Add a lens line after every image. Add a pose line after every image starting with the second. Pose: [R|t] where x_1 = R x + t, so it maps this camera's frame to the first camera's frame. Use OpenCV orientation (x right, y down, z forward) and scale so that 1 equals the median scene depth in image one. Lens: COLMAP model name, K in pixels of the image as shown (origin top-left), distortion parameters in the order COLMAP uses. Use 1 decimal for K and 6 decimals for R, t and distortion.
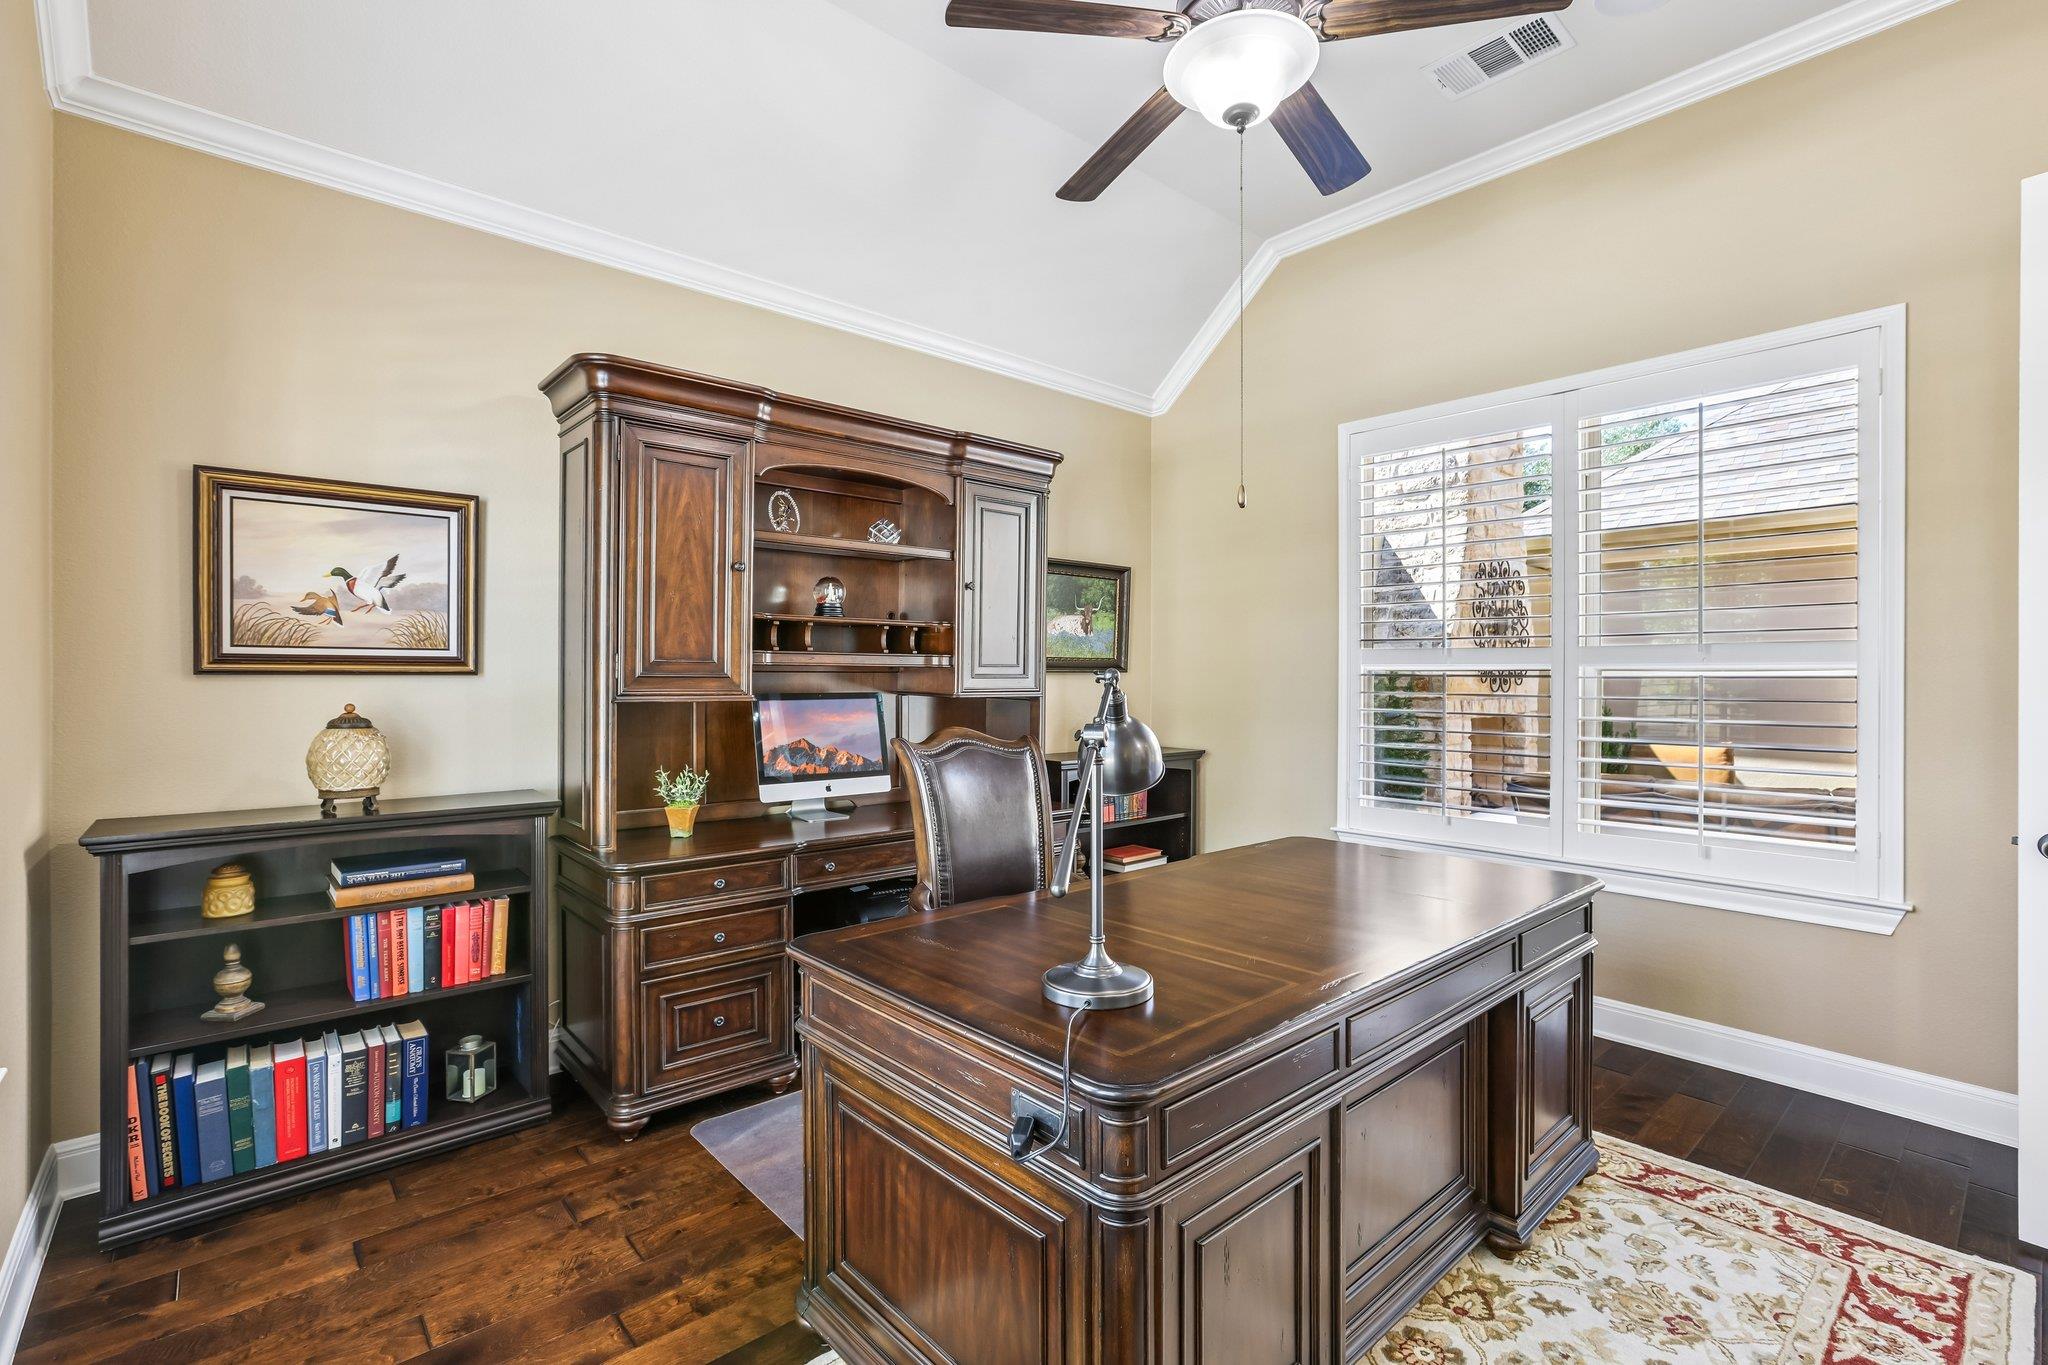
lens RADIAL K [[919.0, 0, 1024.0], [0, 919.0, 682.5], [0, 0, 1]] dist [-0.037480, 0.000494]
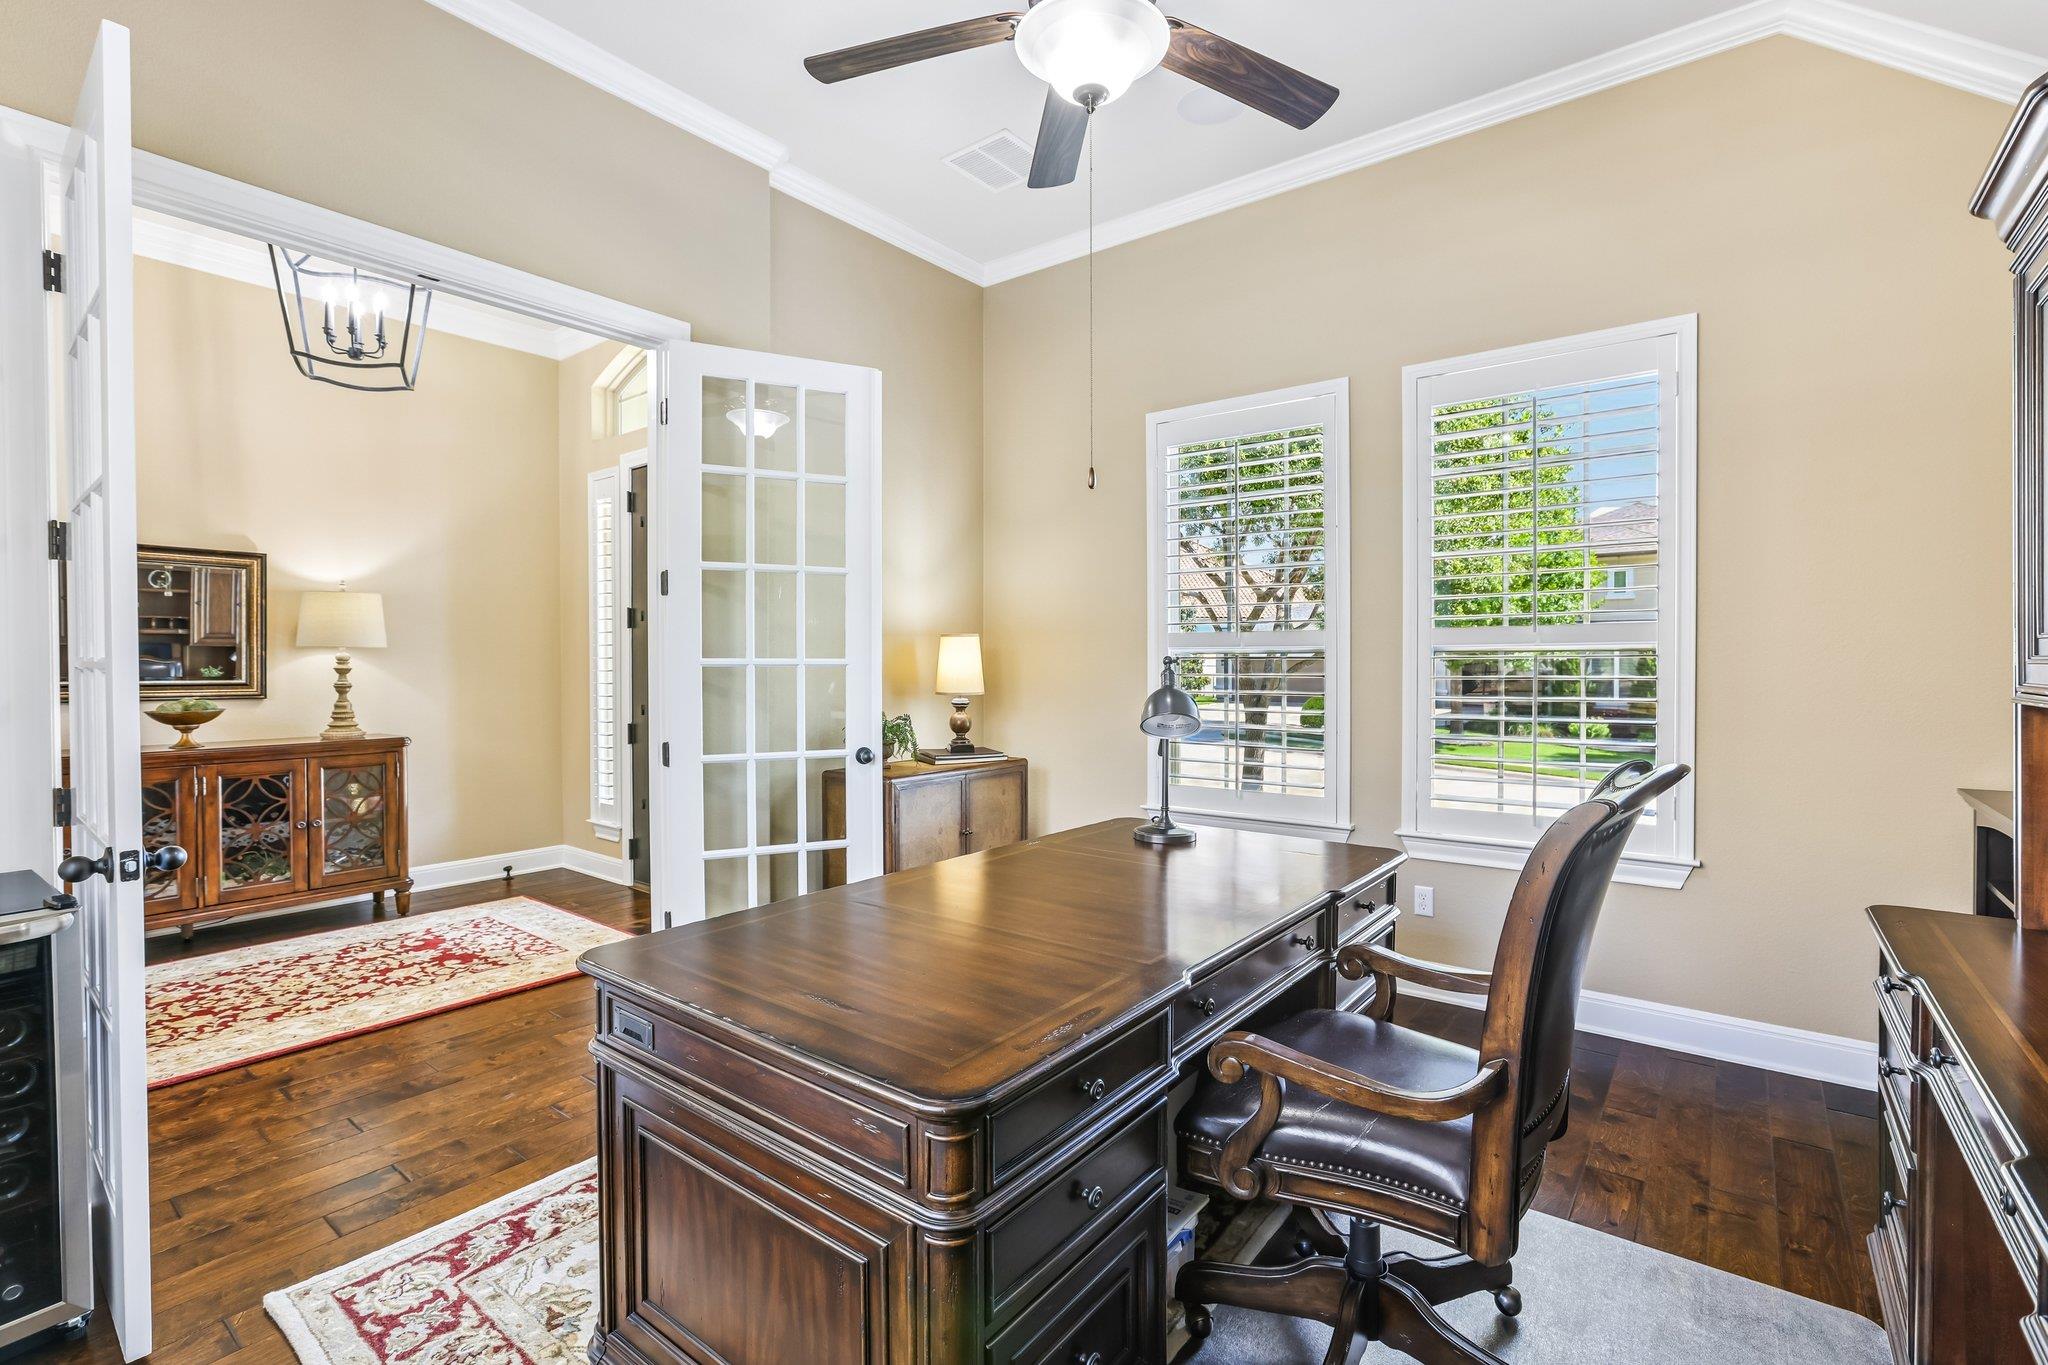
lens RADIAL K [[919.0, 0, 1024.0], [0, 919.0, 682.5], [0, 0, 1]] dist [-0.037480, 0.000494]
pose [[-0.983327, 0.006094, -0.181744, 0.518008], [0.002802, 0.999827, 0.018367, -0.001011], [0.181825, 0.017552, -0.983174, 2.077104]]
